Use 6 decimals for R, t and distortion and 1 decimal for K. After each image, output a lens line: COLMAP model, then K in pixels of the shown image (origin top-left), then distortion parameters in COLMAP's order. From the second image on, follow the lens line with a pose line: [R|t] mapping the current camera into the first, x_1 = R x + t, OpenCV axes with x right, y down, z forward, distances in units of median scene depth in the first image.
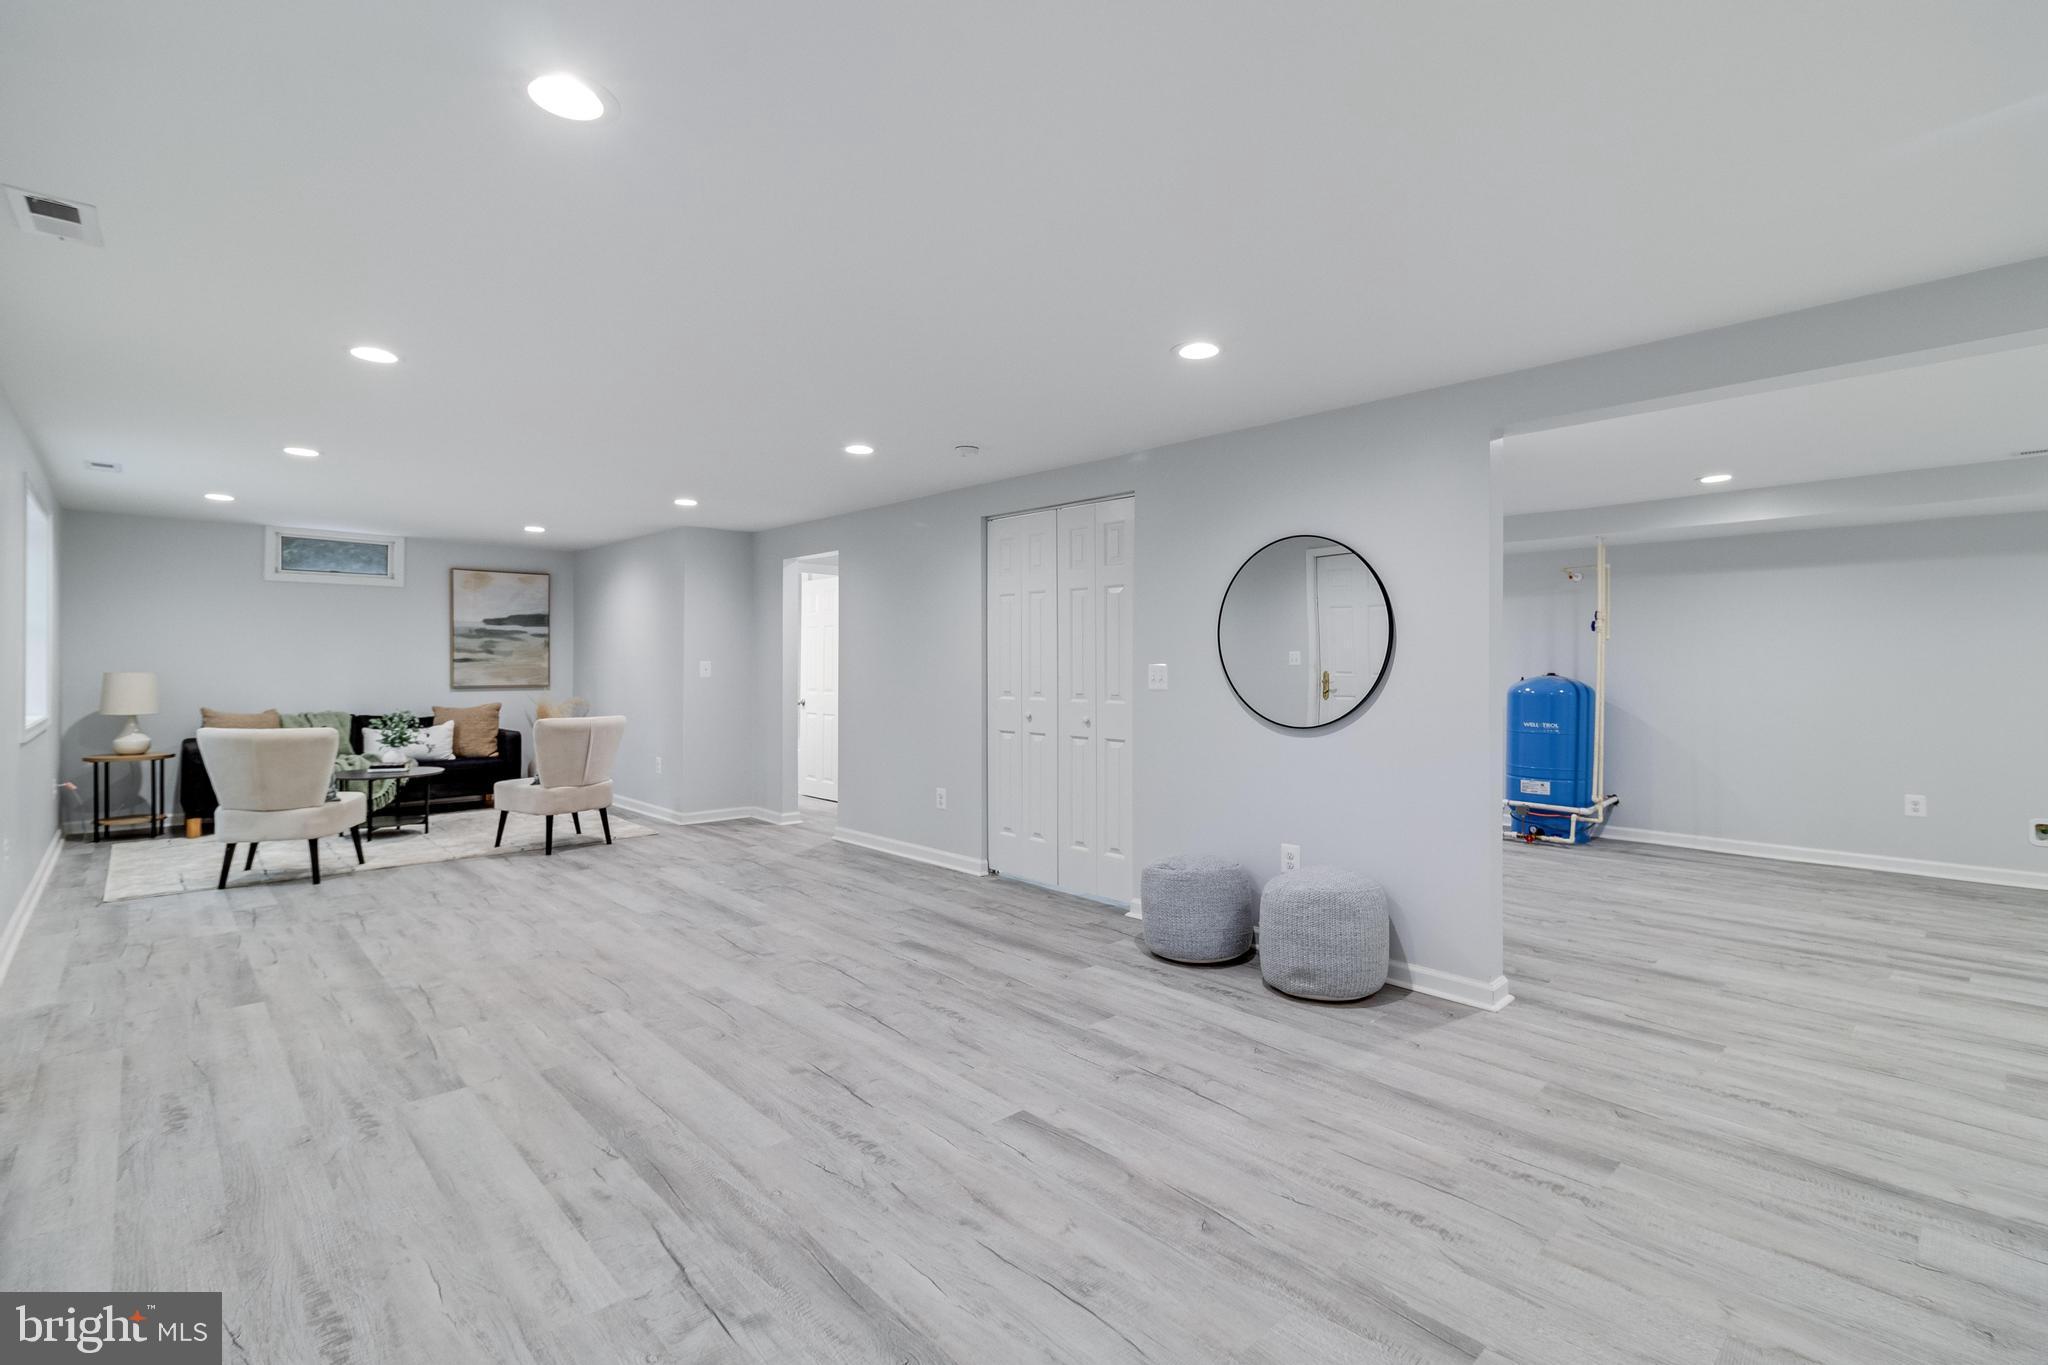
lens RADIAL K [[935.7, 0, 1033.3], [0, 935.7, 671.6], [0, 0, 1]] dist [0.001628, 0.000467]
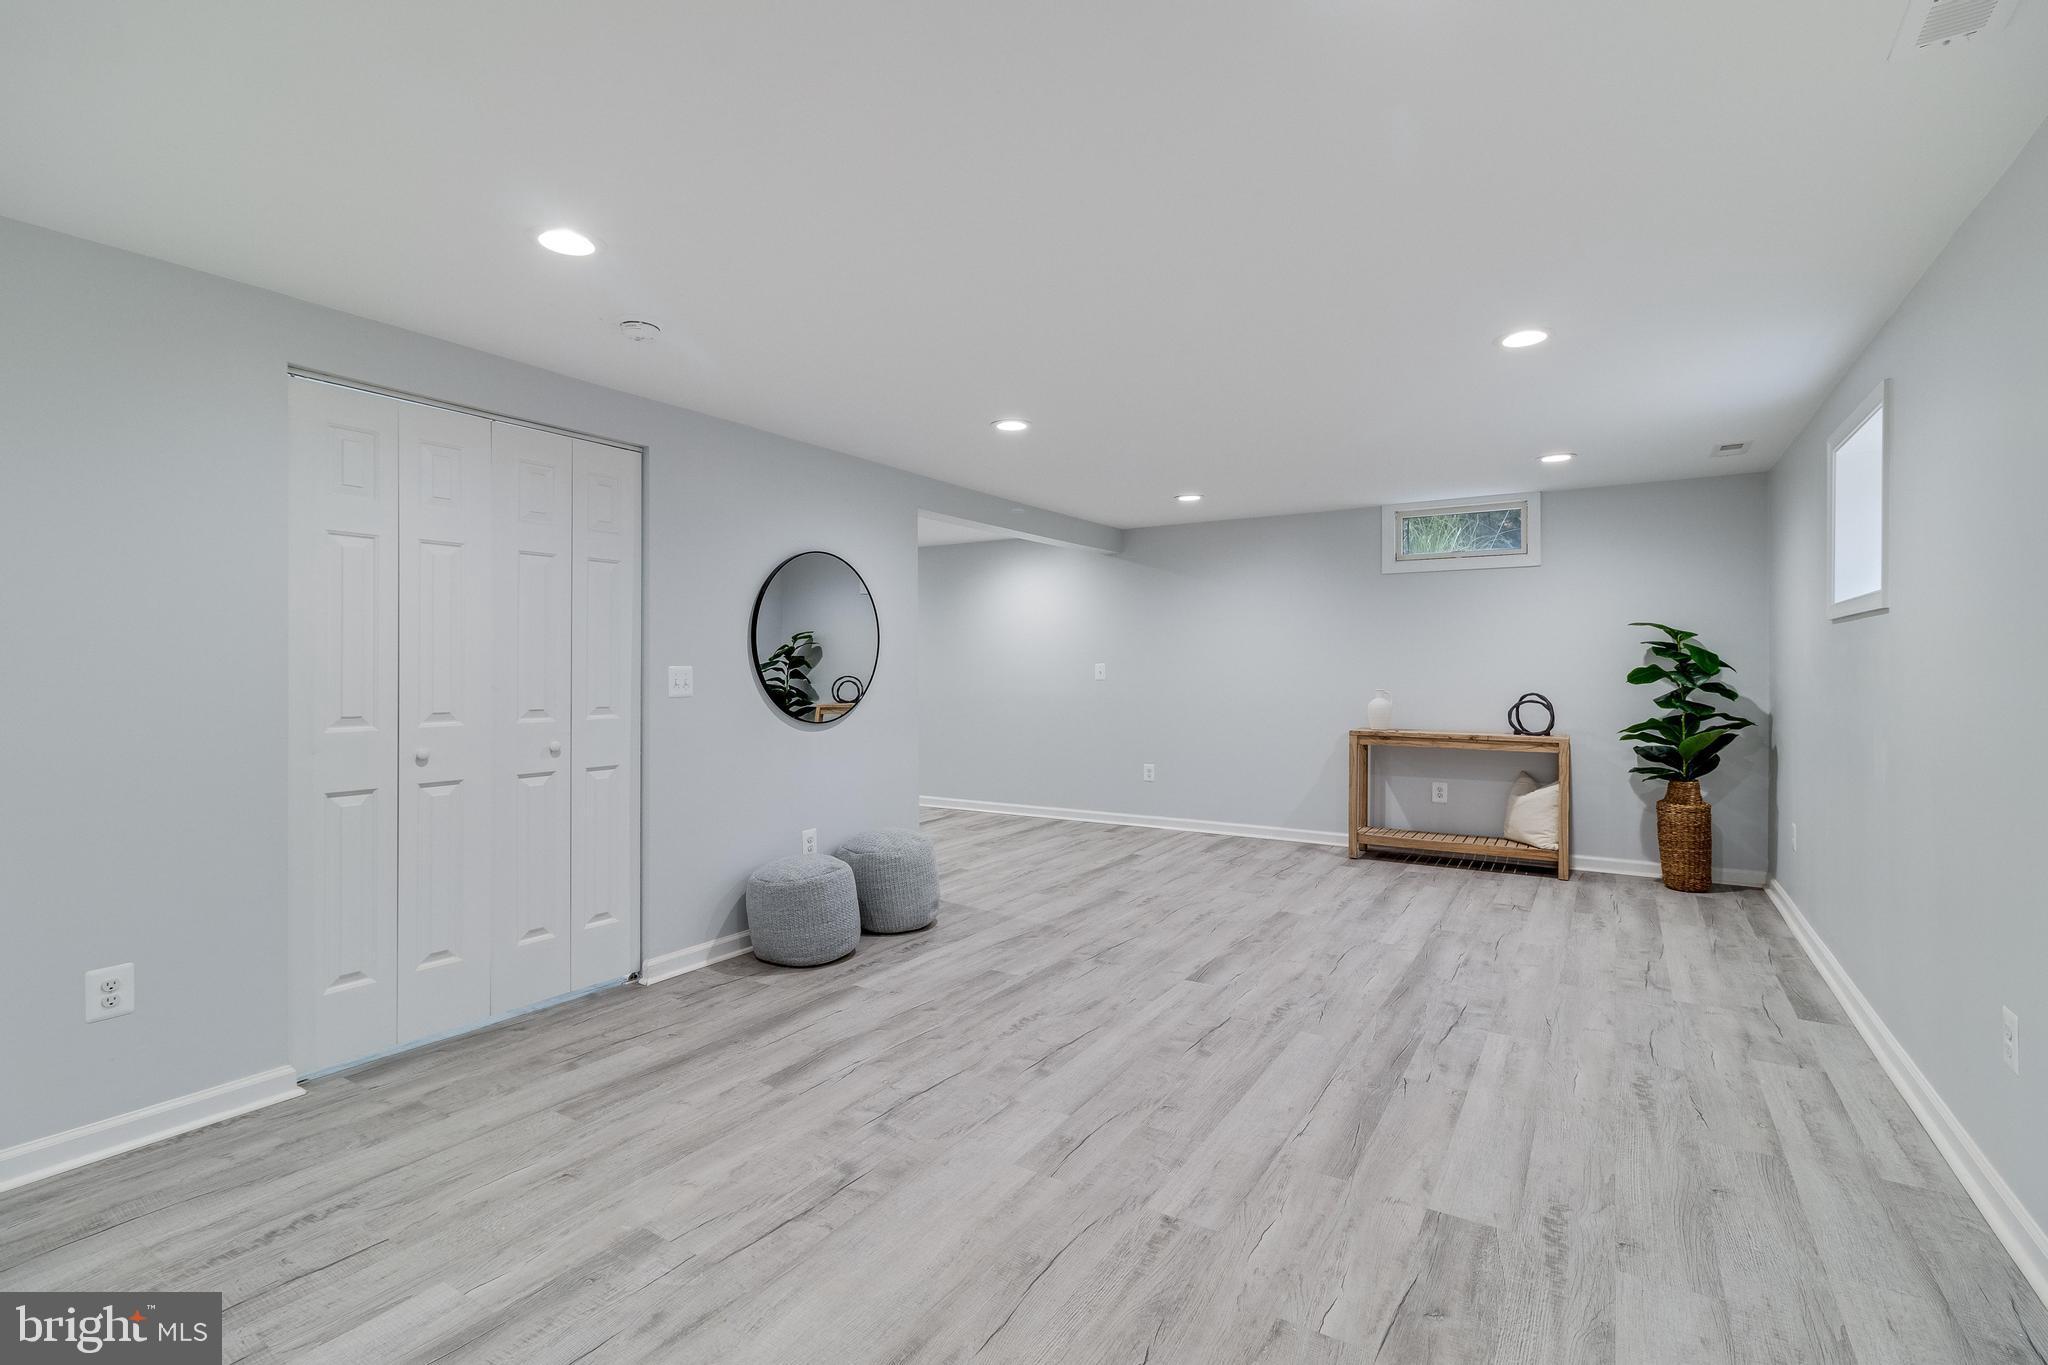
lens RADIAL K [[945.7, 0, 1027.7], [0, 945.7, 662.8], [0, 0, 1]] dist [0.001952, -0.000059]
pose [[-0.252255, 0.001907, 0.967659, -1.001716], [0.005037, 0.999987, -0.000657, -0.011390], [-0.967648, 0.004708, -0.252262, 1.184325]]
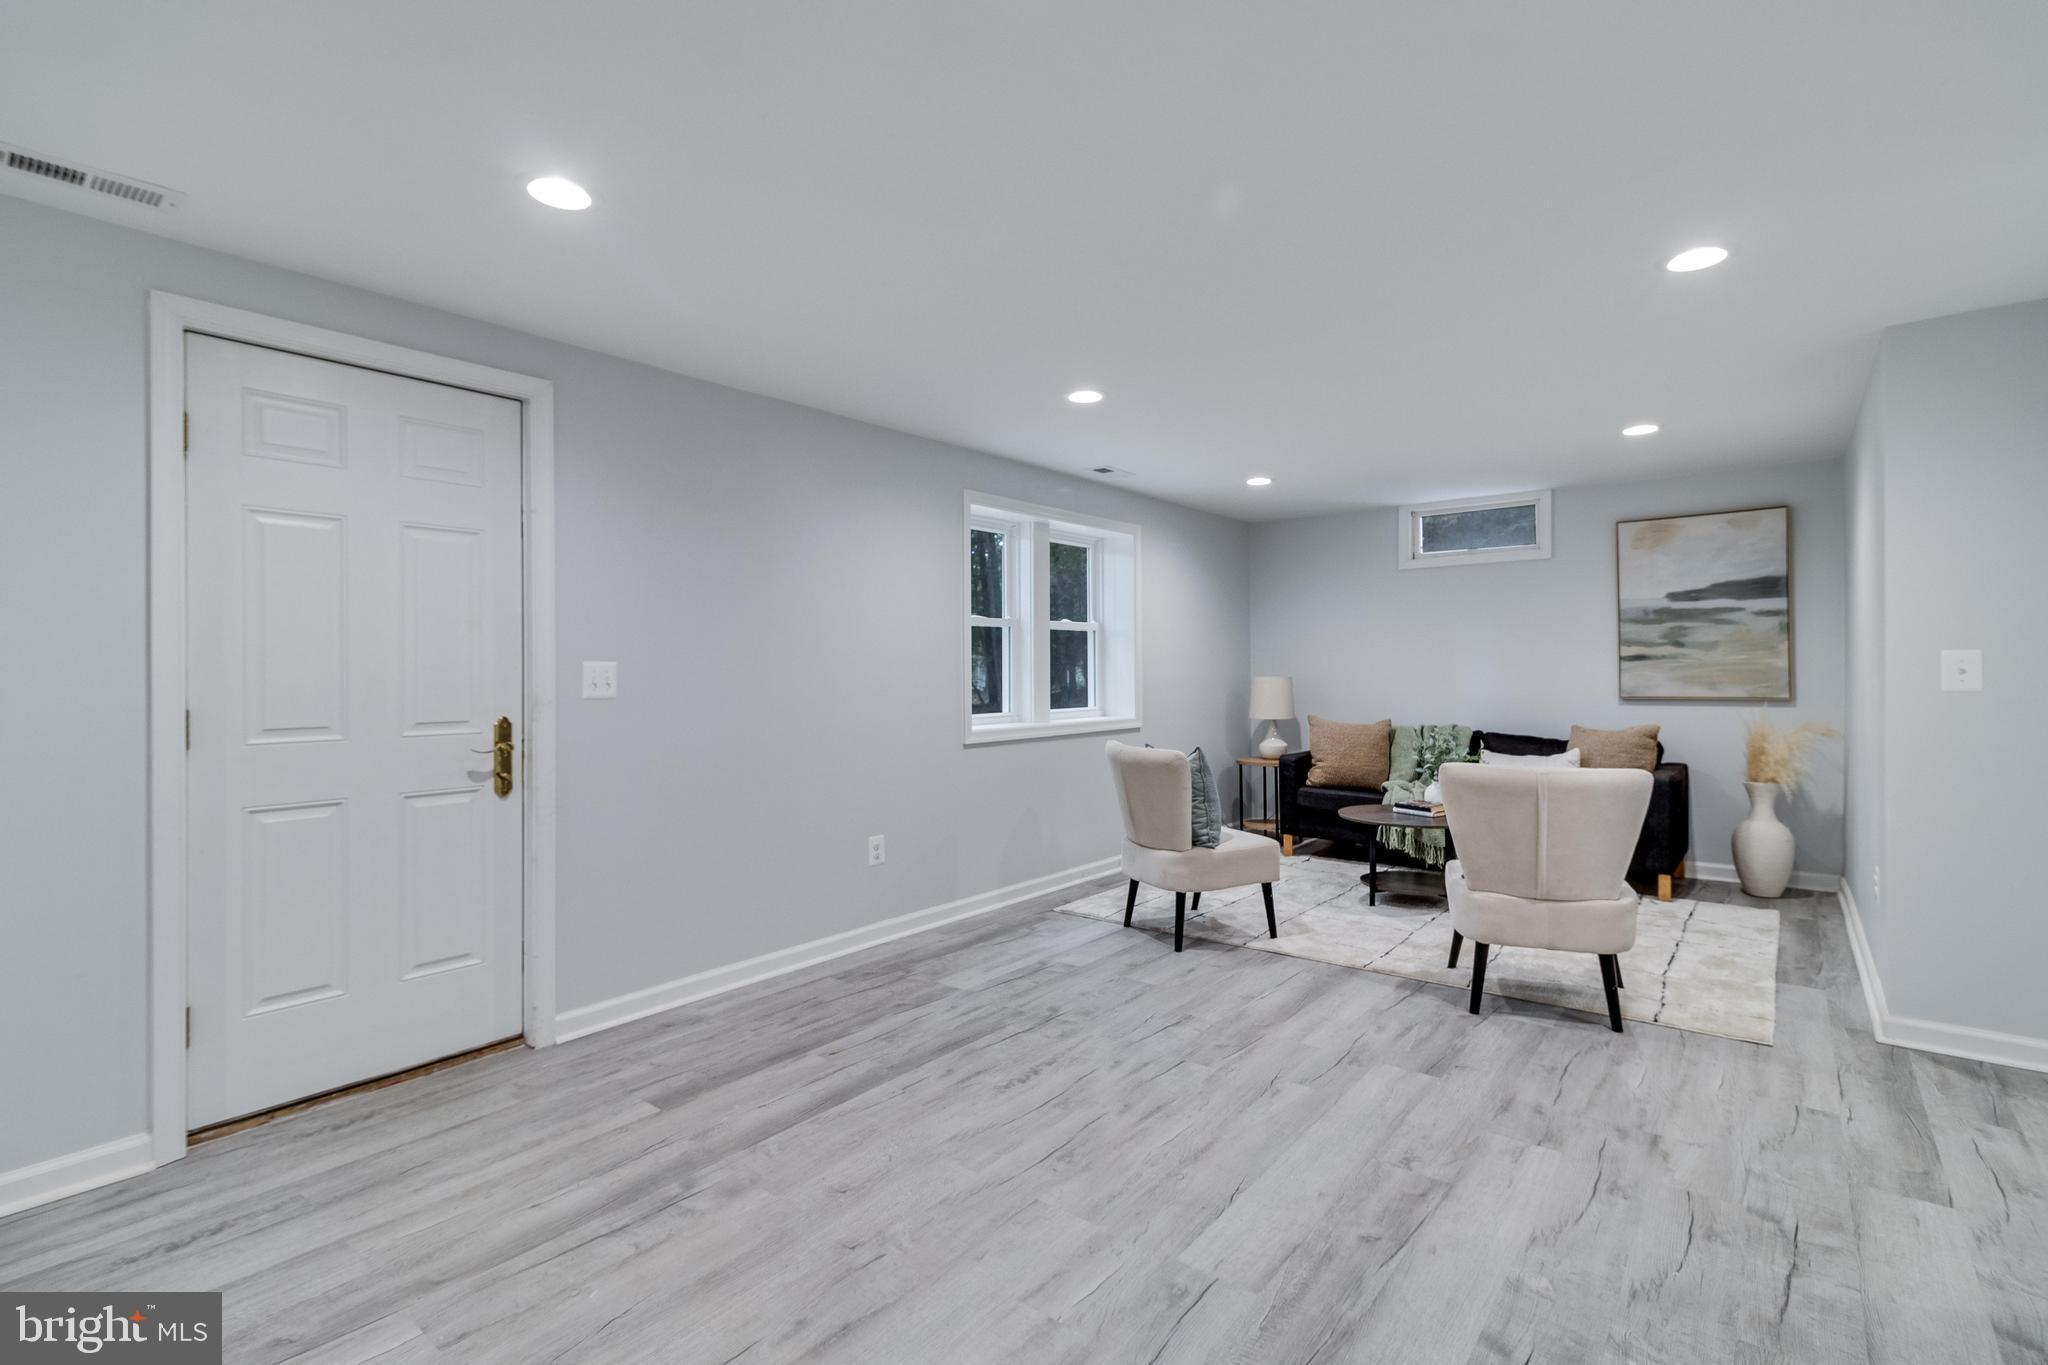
lens RADIAL K [[945.7, 0, 1027.7], [0, 945.7, 662.8], [0, 0, 1]] dist [0.001952, -0.000059]
pose [[0.136876, -0.012522, -0.990509, -0.009470], [0.002249, 0.999921, -0.012330, -0.003123], [0.990586, -0.000540, 0.136894, 1.158567]]
